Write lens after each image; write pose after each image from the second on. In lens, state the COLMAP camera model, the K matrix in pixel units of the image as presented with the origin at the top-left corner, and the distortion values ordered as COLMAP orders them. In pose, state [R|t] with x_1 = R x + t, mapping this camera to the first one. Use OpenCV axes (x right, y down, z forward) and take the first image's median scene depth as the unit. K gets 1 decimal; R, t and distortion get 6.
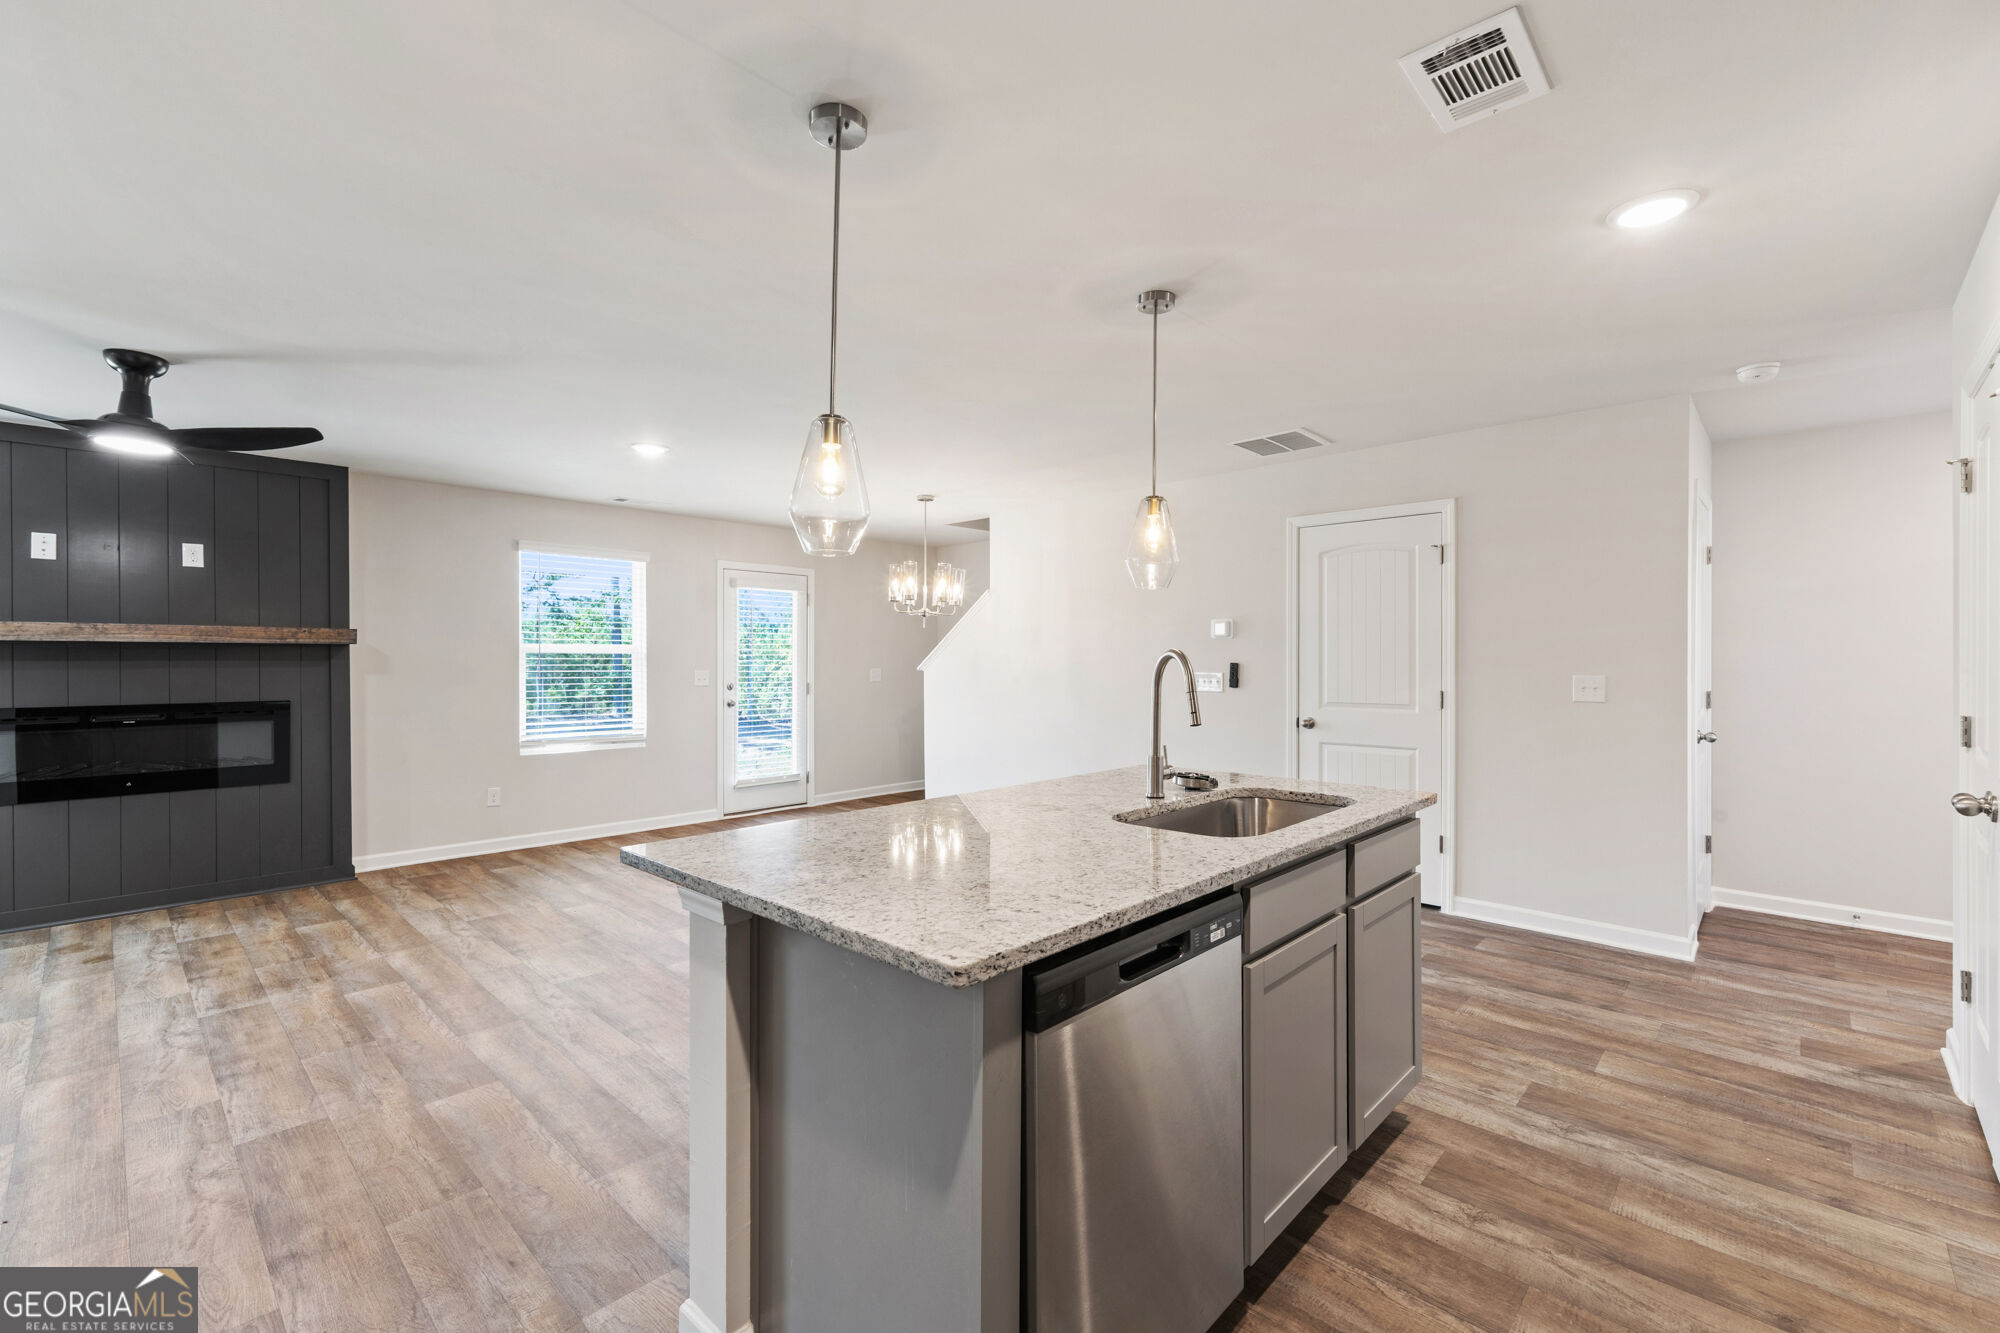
lens RADIAL K [[865.2, 0, 1005.5], [0, 865.2, 664.4], [0, 0, 1]] dist [0.009652, -0.000426]
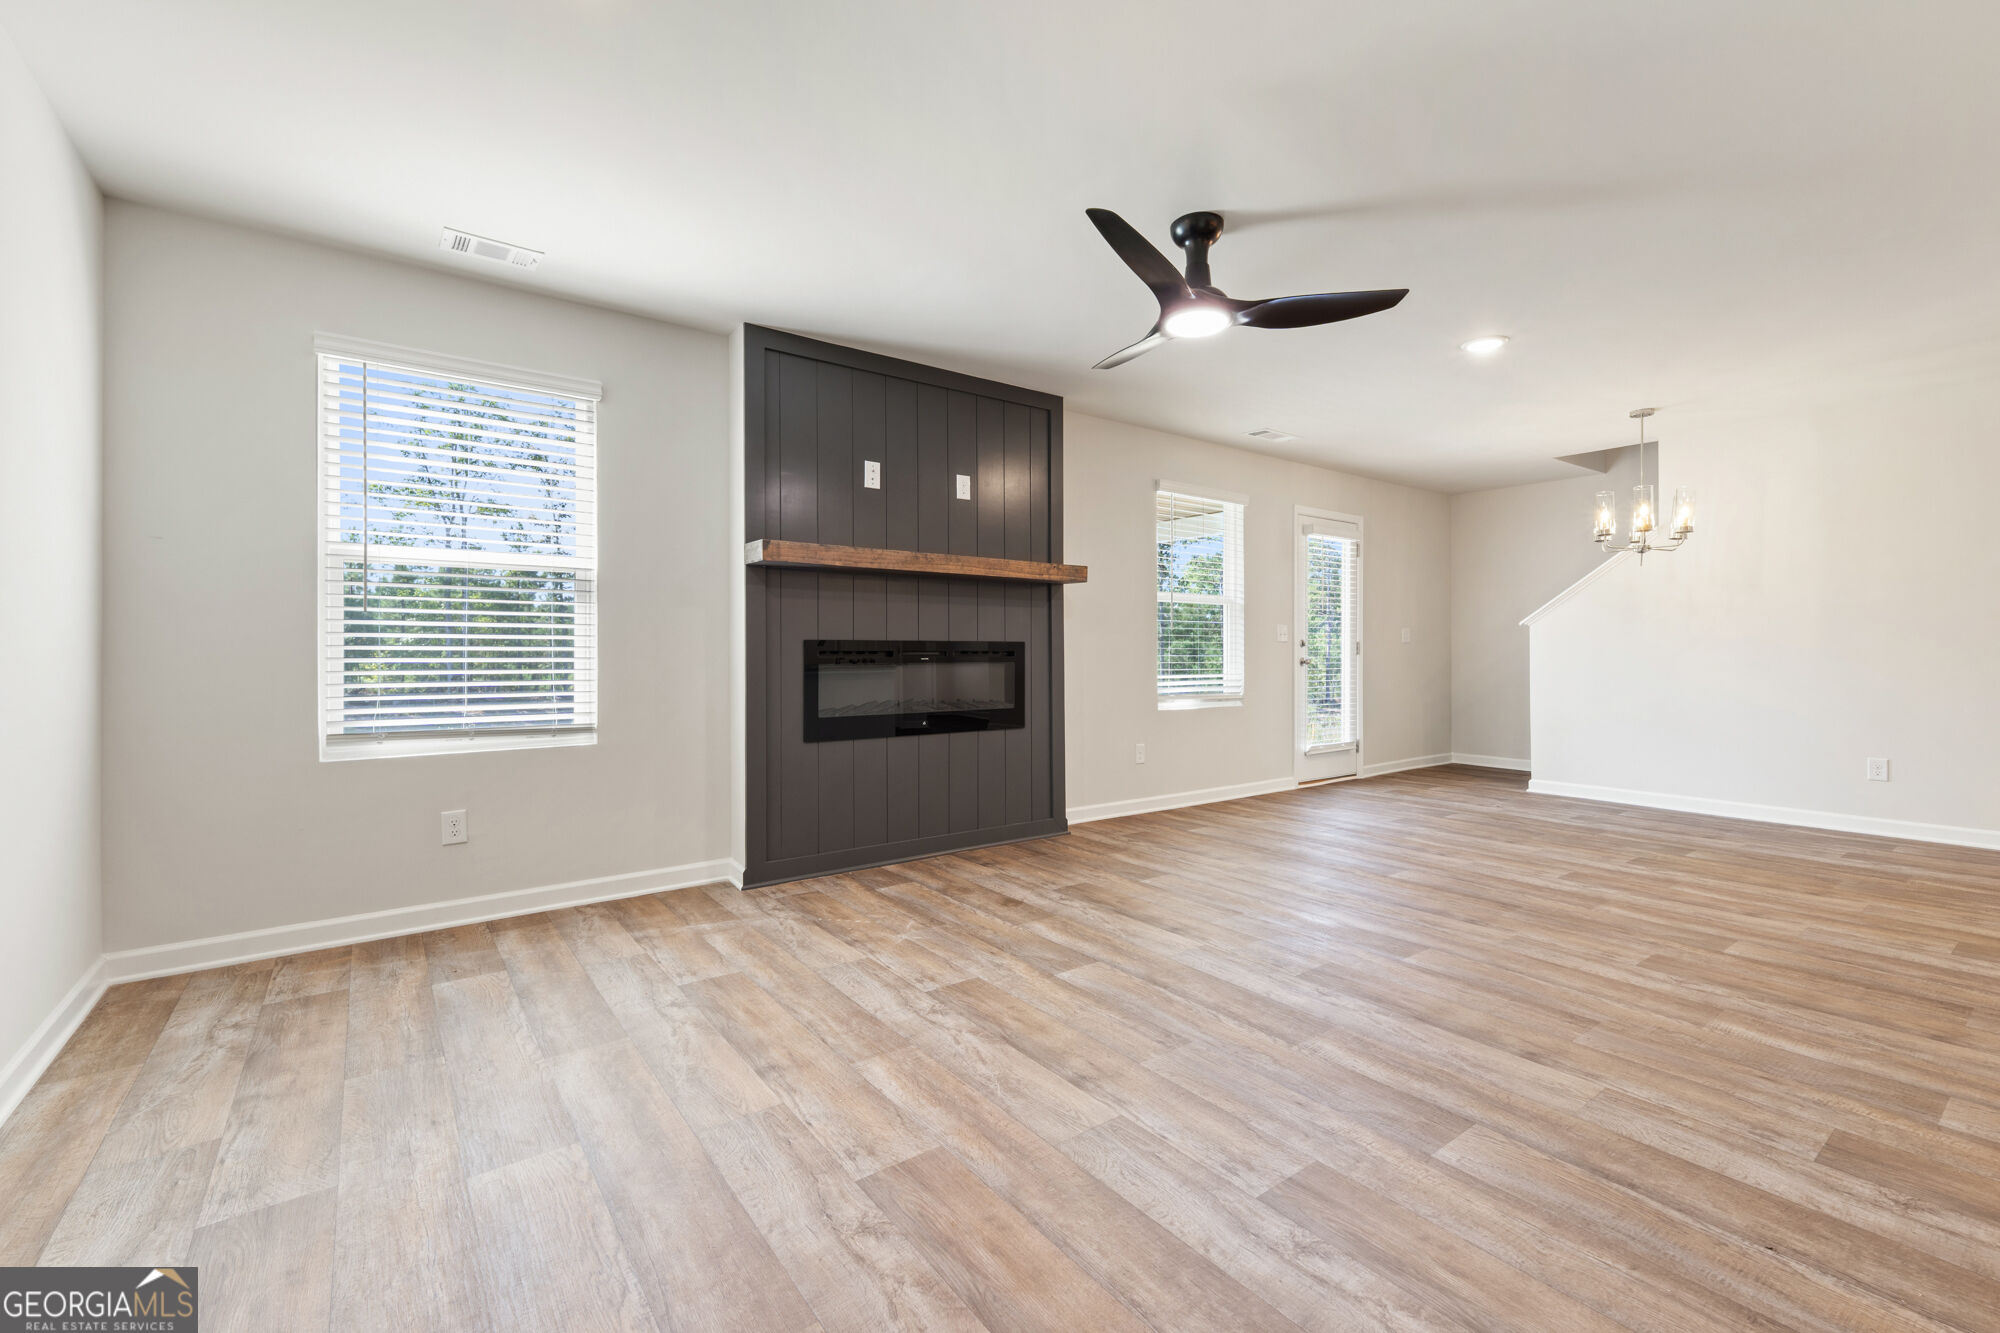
lens RADIAL K [[865.2, 0, 1013.2], [0, 865.2, 655.7], [0, 0, 1]] dist [0.009652, -0.000426]
pose [[0.983488, -0.000865, -0.180974, -0.695486], [0.000690, 0.999999, -0.001030, 0.060398], [0.180974, 0.000888, 0.983487, 0.073677]]
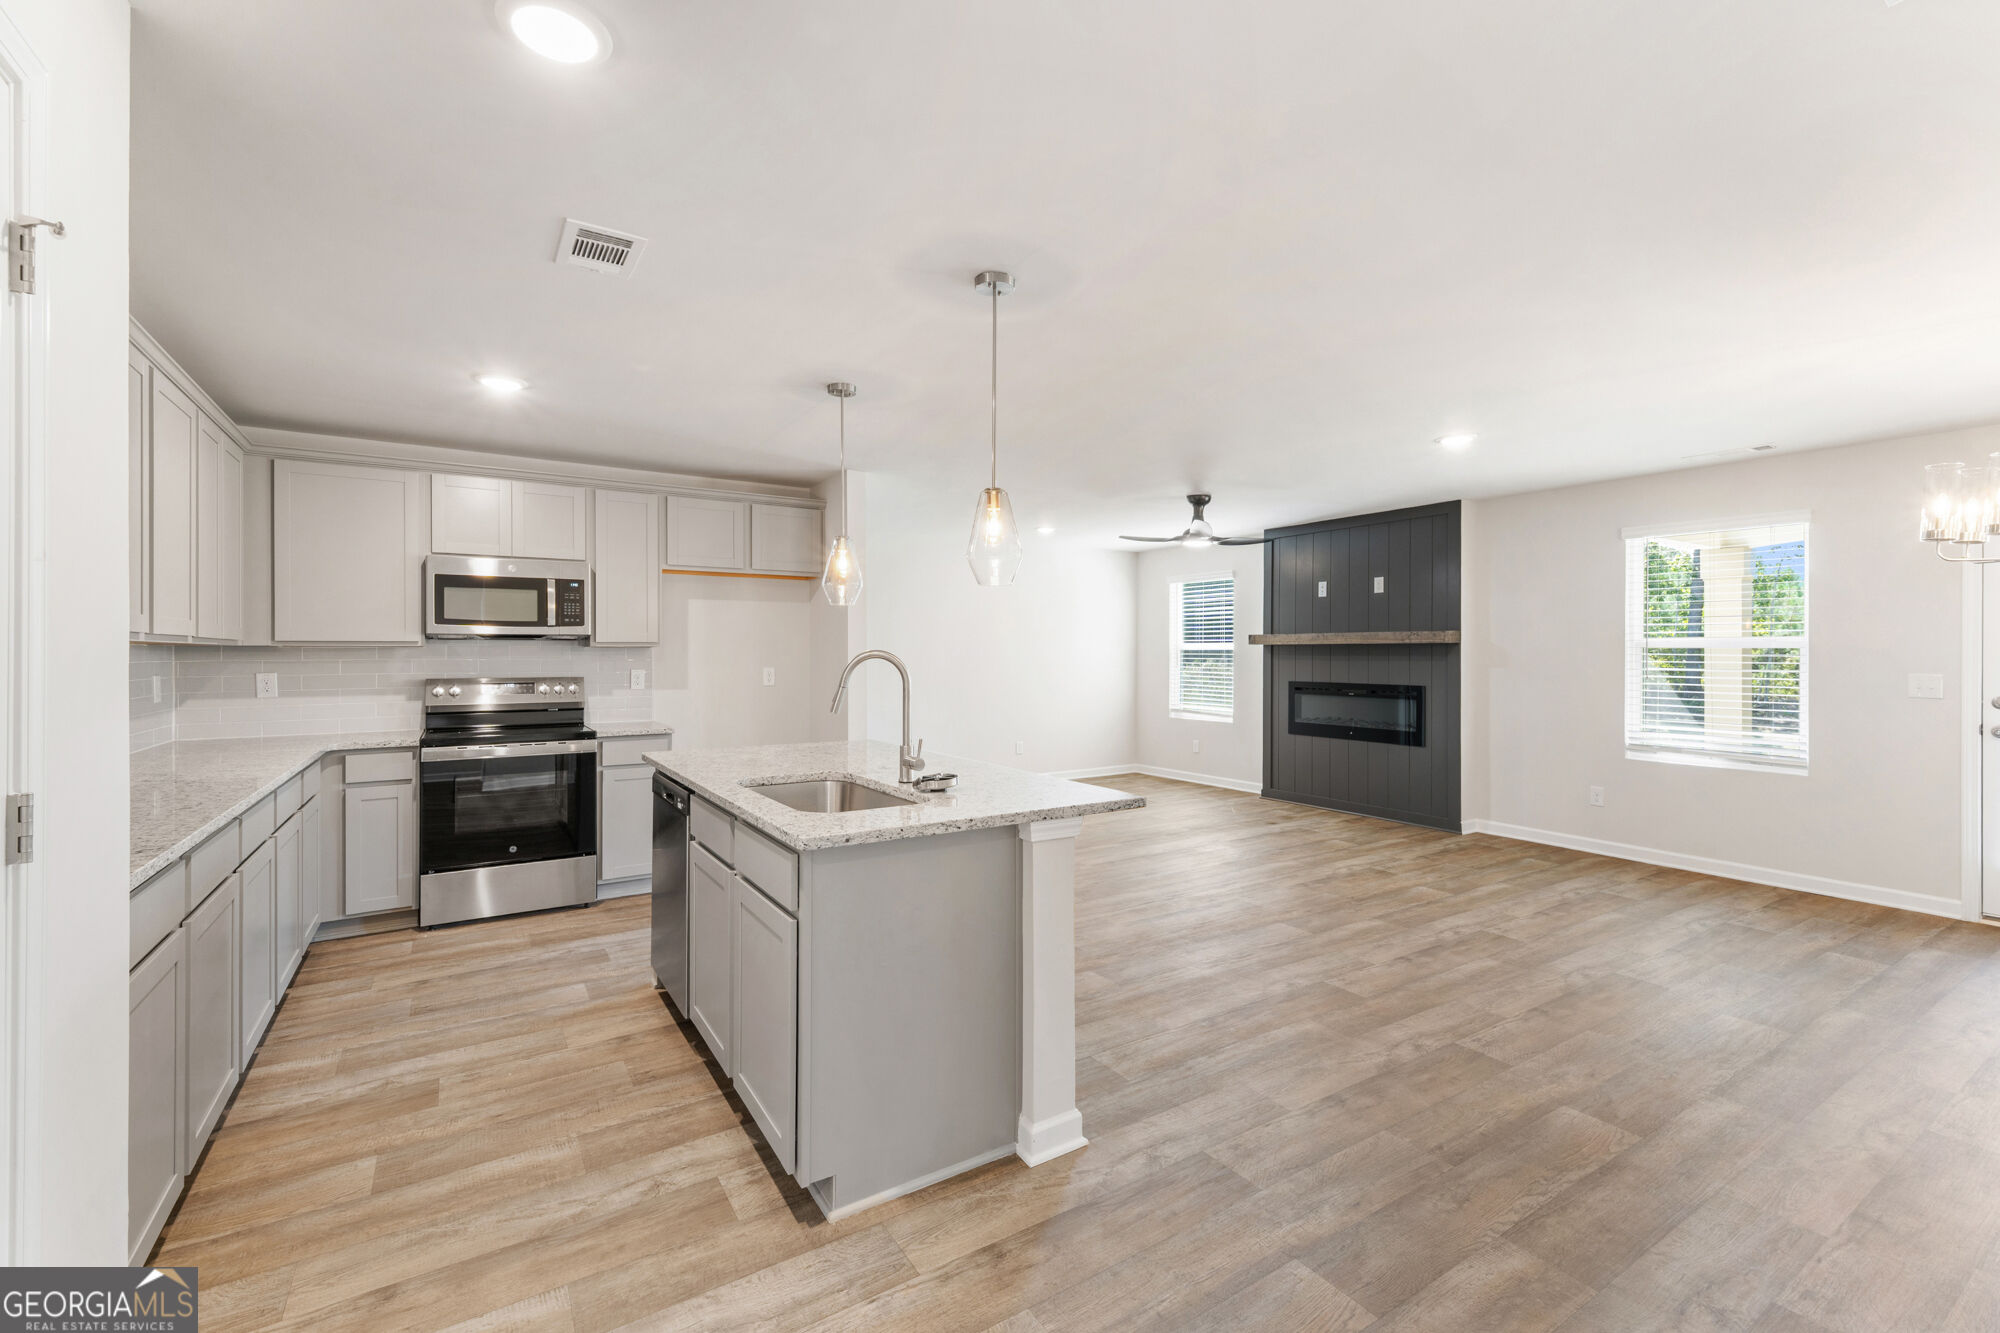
lens RADIAL K [[865.2, 0, 1004.5], [0, 865.2, 648.1], [0, 0, 1]] dist [0.009652, -0.000426]
pose [[-0.262298, -0.004605, -0.964976, 0.662954], [-0.006874, 0.999972, -0.002903, -0.009020], [0.964962, 0.005871, -0.262323, 0.767144]]
